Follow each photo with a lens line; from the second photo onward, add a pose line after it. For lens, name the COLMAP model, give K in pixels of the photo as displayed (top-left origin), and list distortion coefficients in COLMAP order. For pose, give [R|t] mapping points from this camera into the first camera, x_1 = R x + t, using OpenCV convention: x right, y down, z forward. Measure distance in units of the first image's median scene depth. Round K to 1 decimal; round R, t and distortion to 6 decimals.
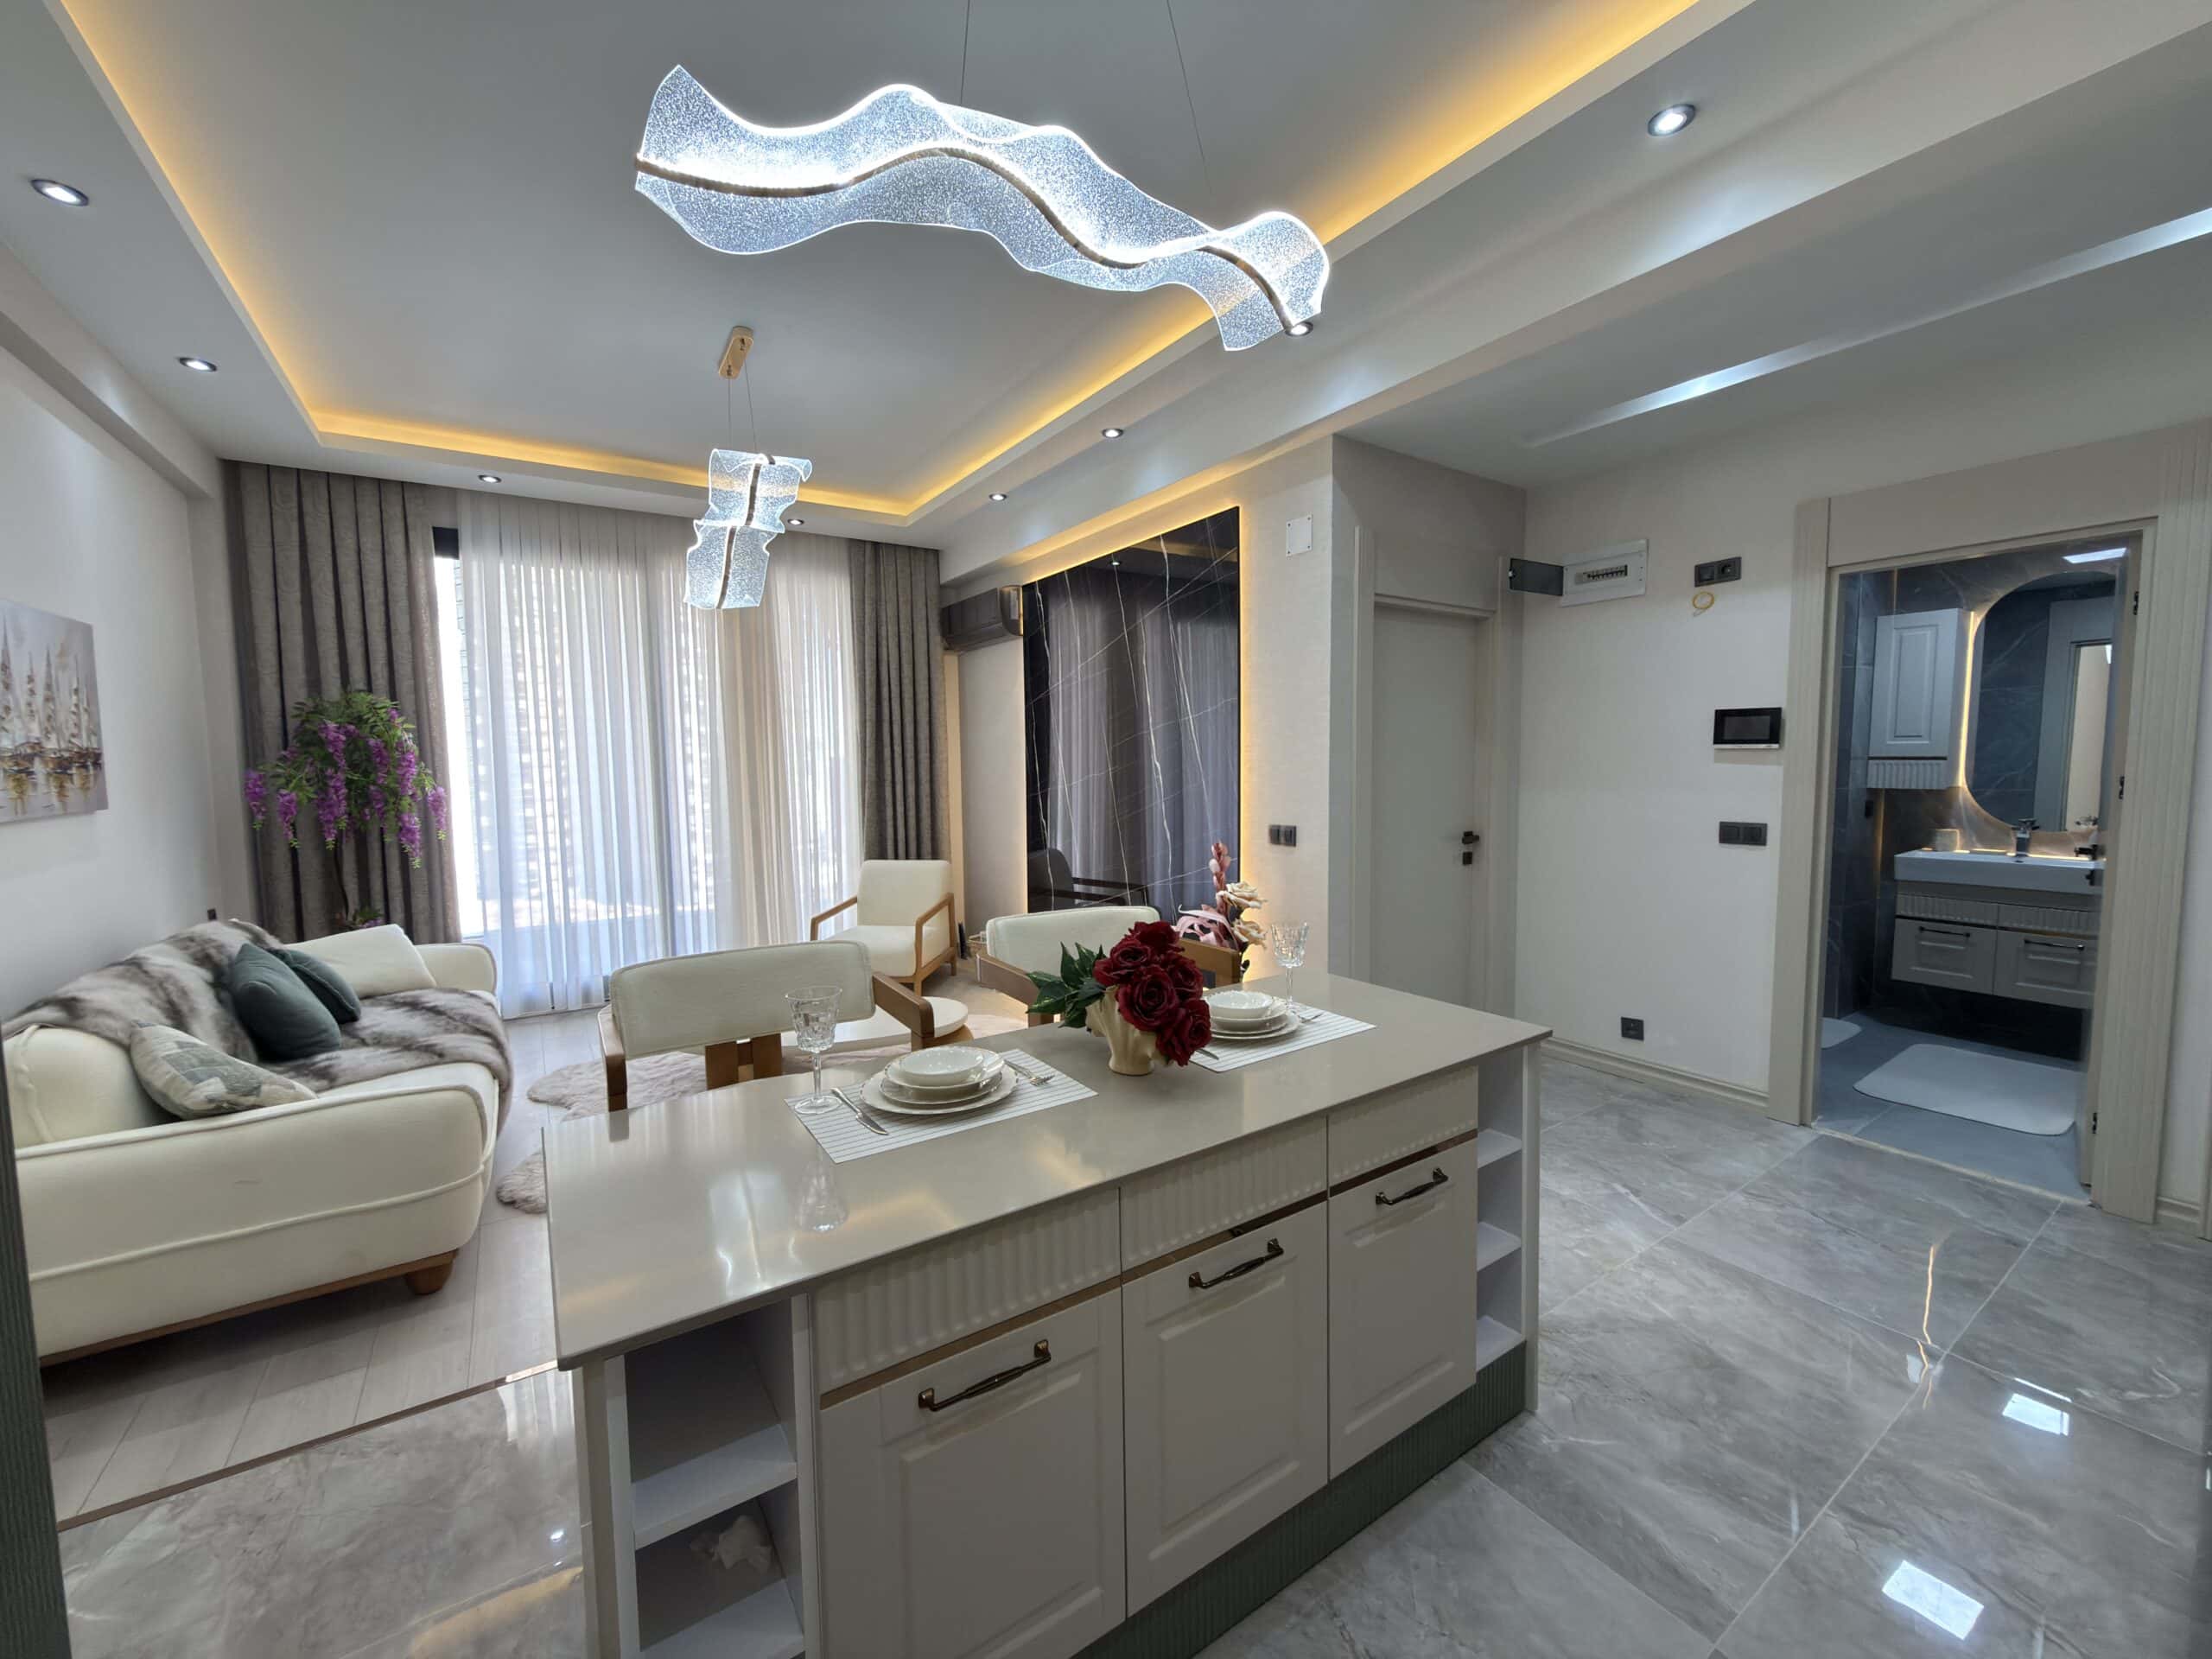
lens RADIAL K [[875.6, 0, 1108.9], [0, 875.6, 825.8], [0, 0, 1]] dist [0.000309, -0.000192]
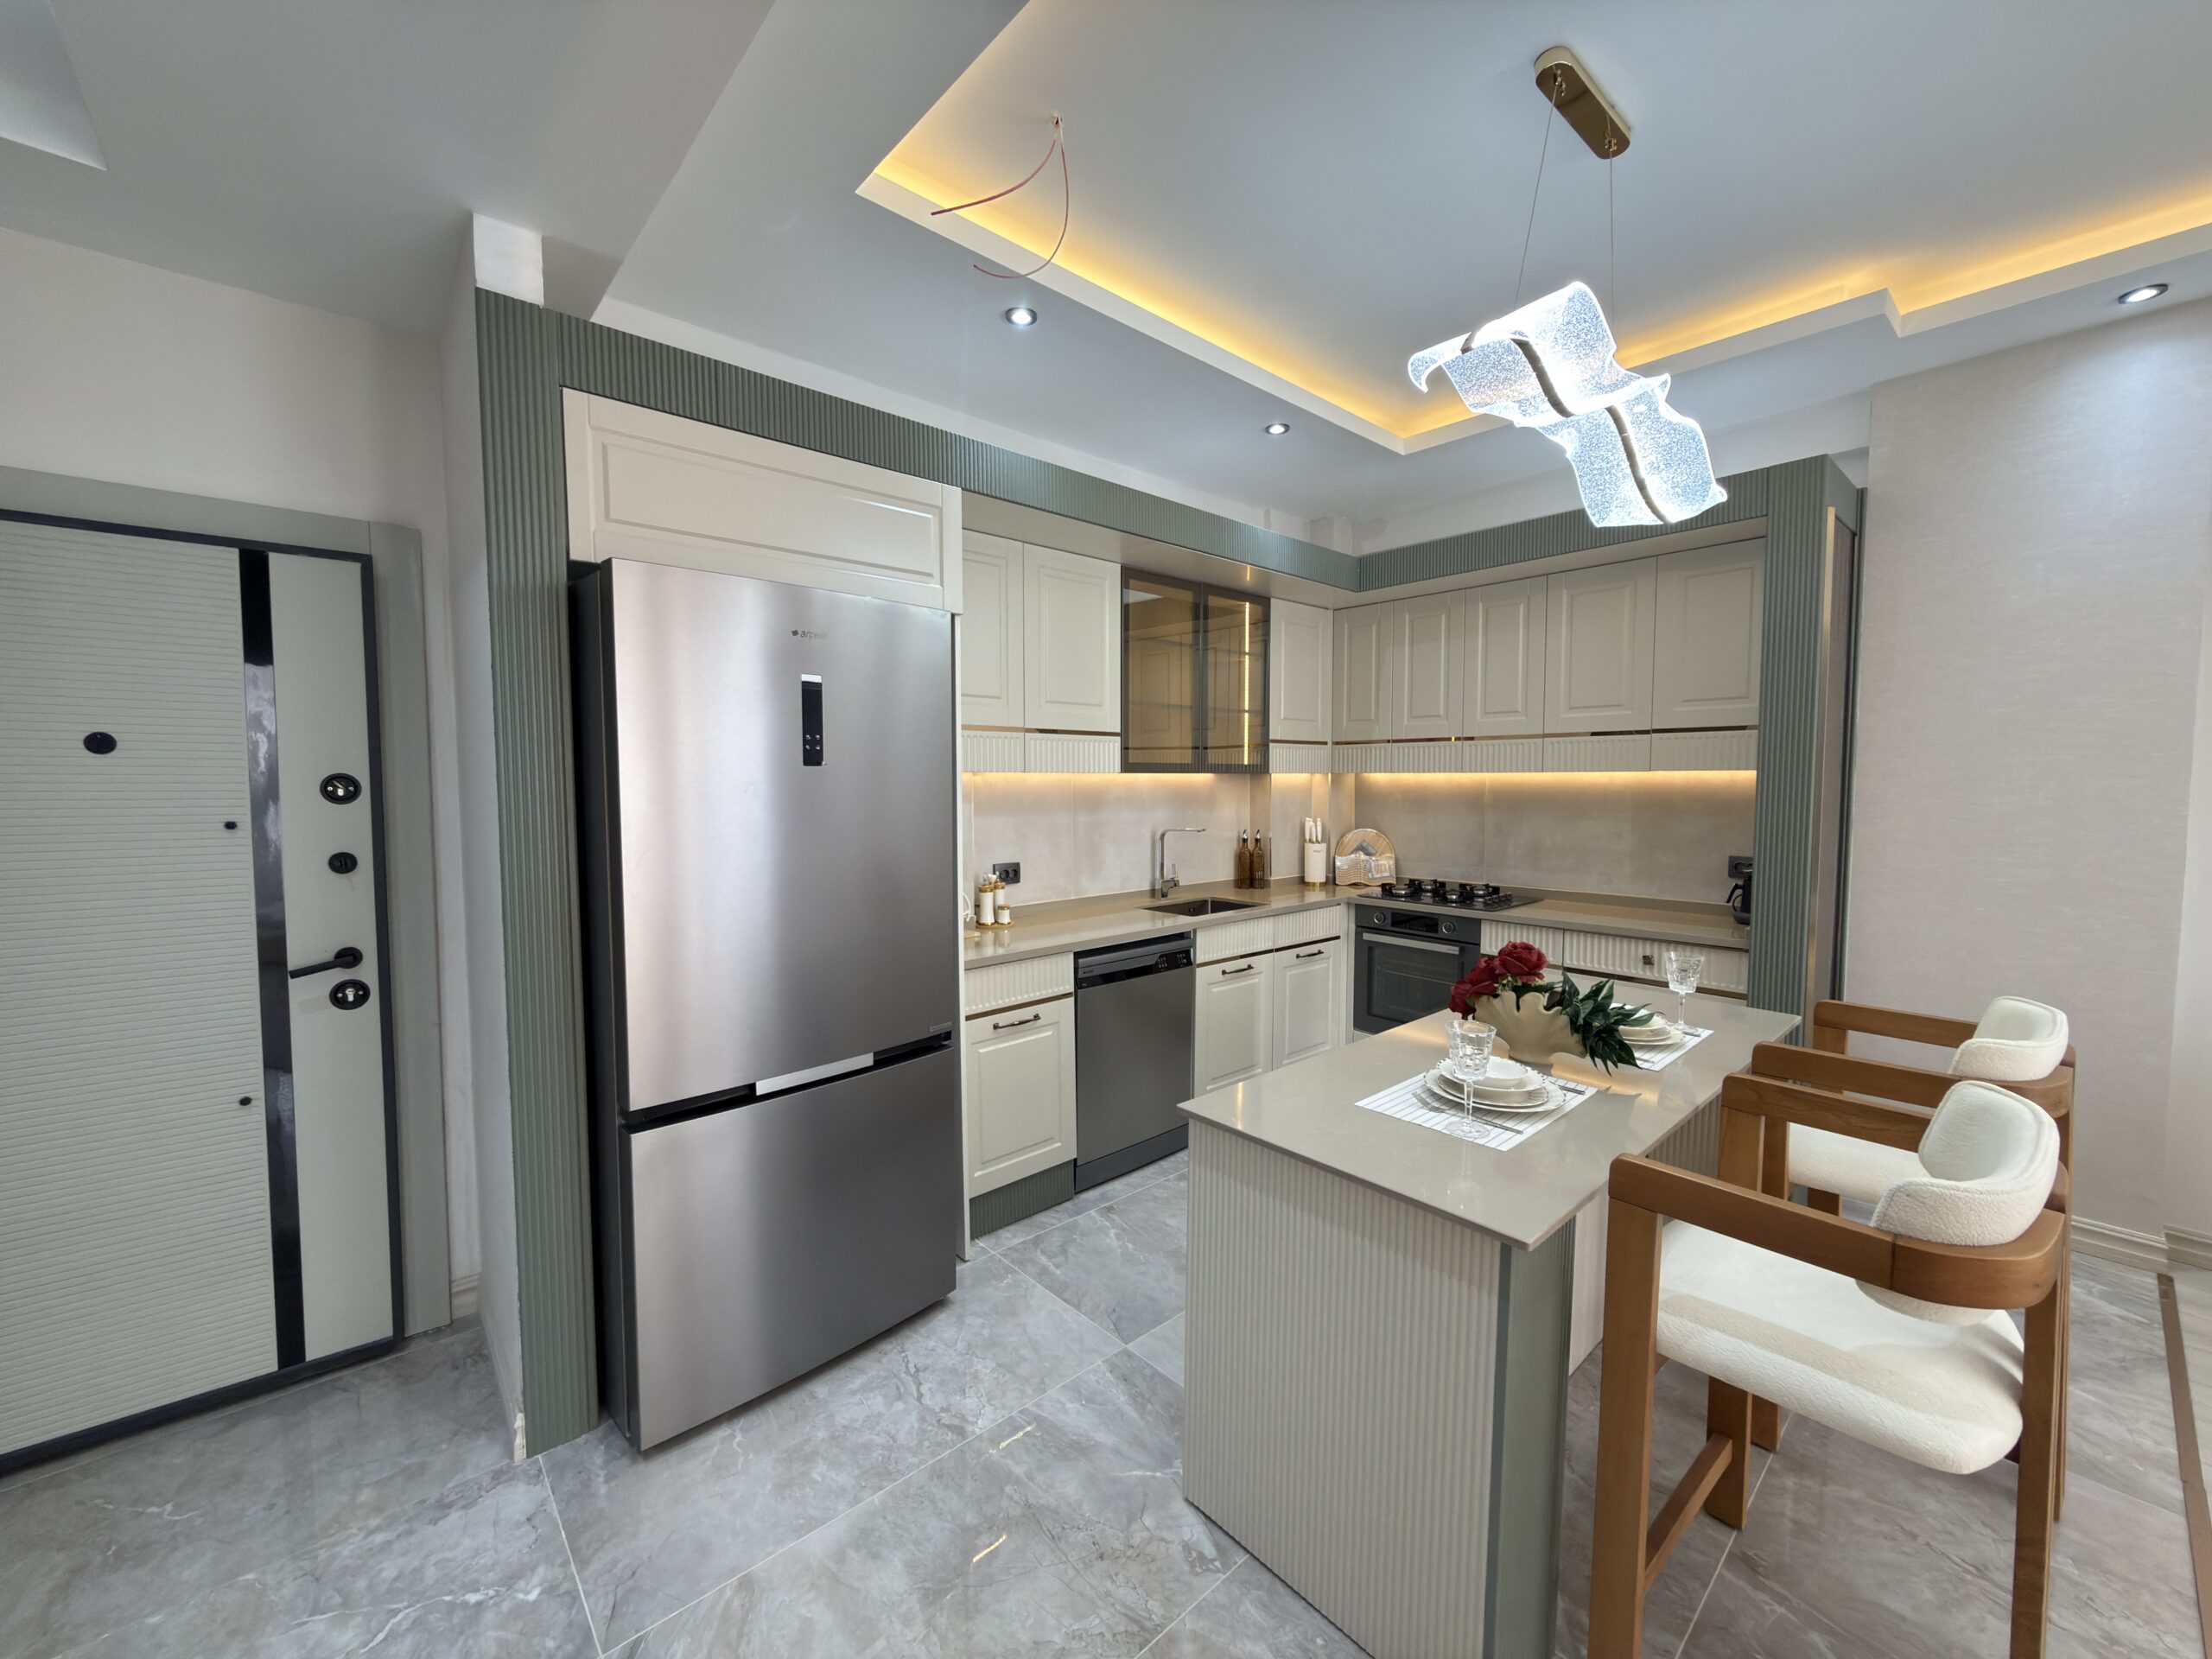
lens RADIAL K [[875.6, 0, 1107.9], [0, 875.6, 828.9], [0, 0, 1]] dist [0.000309, -0.000192]
pose [[-0.990617, 0.022868, -0.134744, 0.312278], [0.004690, 0.991010, 0.133709, -0.086490], [0.136590, 0.131822, -0.981818, 0.840288]]
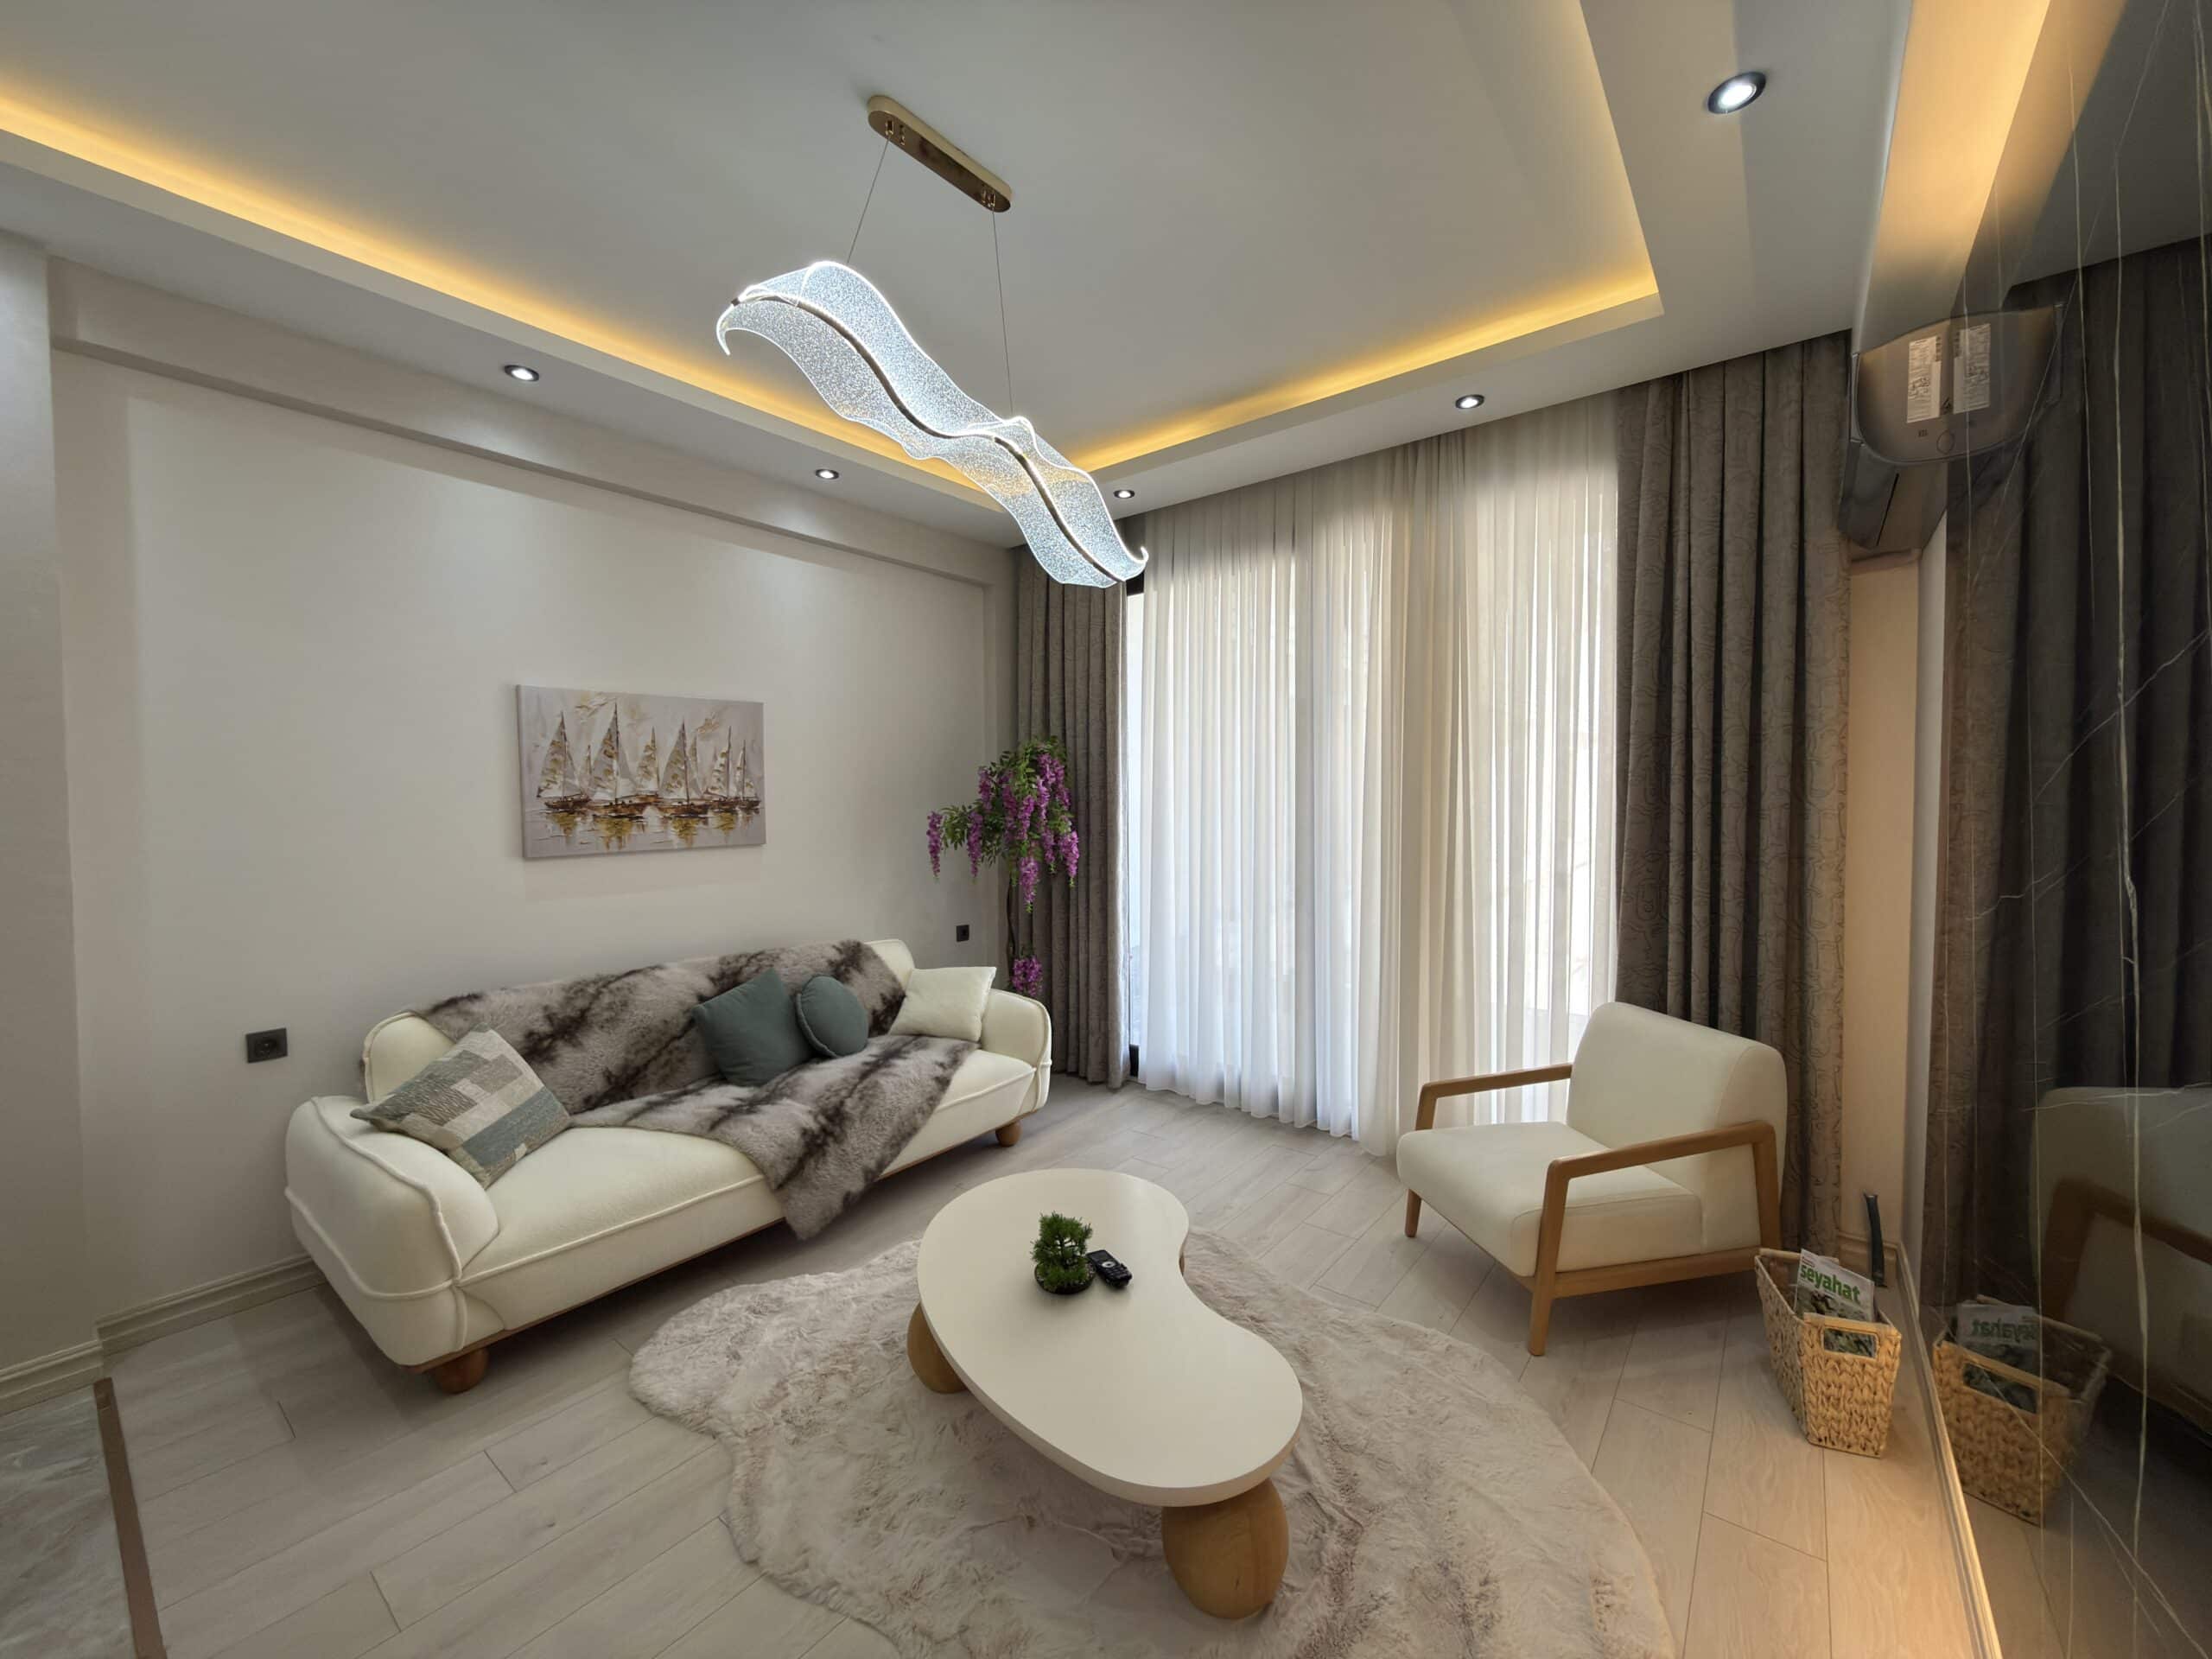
lens RADIAL K [[875.6, 0, 1108.4], [0, 875.6, 827.5], [0, 0, 1]] dist [0.000309, -0.000192]
pose [[0.307693, 0.042783, -0.950523, 0.170113], [-0.070215, 0.997286, 0.022159, -0.076224], [0.948891, 0.059923, 0.309862, 0.768797]]
